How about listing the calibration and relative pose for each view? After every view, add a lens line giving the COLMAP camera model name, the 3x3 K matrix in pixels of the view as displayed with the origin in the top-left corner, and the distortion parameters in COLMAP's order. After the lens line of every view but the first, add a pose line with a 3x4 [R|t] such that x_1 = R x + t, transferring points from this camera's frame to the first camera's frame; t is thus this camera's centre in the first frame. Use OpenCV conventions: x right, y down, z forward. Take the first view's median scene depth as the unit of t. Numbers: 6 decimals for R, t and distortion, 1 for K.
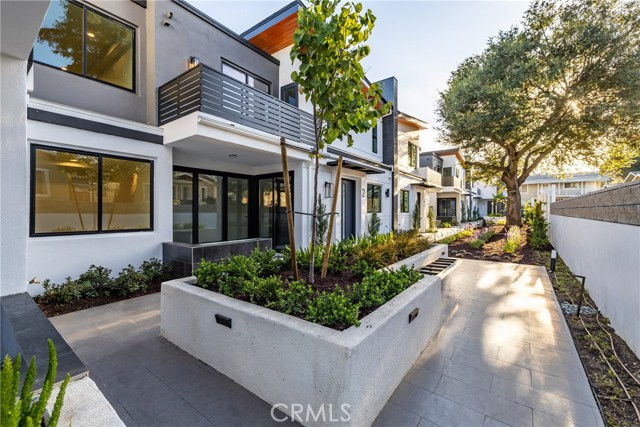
lens RADIAL K [[271.2, 0, 316.0], [0, 271.2, 212.0], [0, 0, 1]] dist [-0.004838, -0.000270]
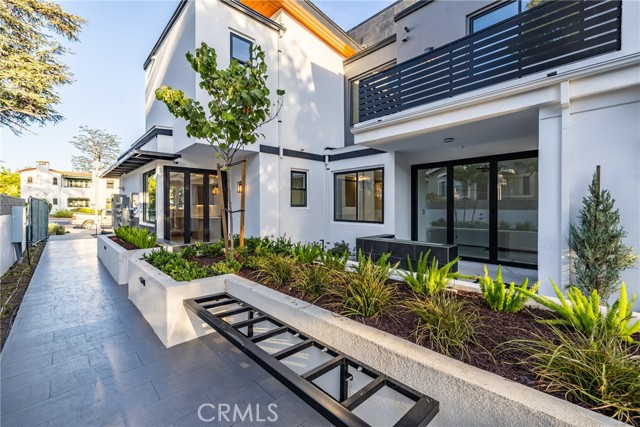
lens RADIAL K [[271.2, 0, 315.4], [0, 271.2, 210.4], [0, 0, 1]] dist [-0.004838, -0.000270]
pose [[-0.177123, 0.012064, -0.984115, 0.215009], [-0.002340, 0.999917, 0.012679, -0.002060], [0.984186, 0.004549, -0.177080, 0.287873]]
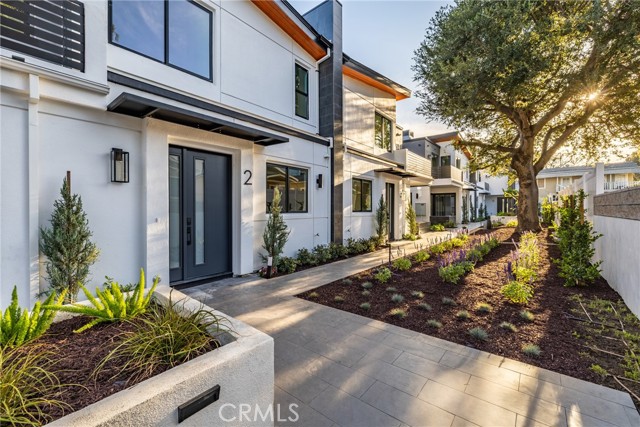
lens RADIAL K [[271.2, 0, 317.9], [0, 271.2, 211.0], [0, 0, 1]] dist [-0.004838, -0.000270]
pose [[0.999536, -0.000613, -0.030453, 0.196462], [0.000717, 0.999994, 0.003400, -0.002231], [0.030451, -0.003420, 0.999530, 0.267312]]
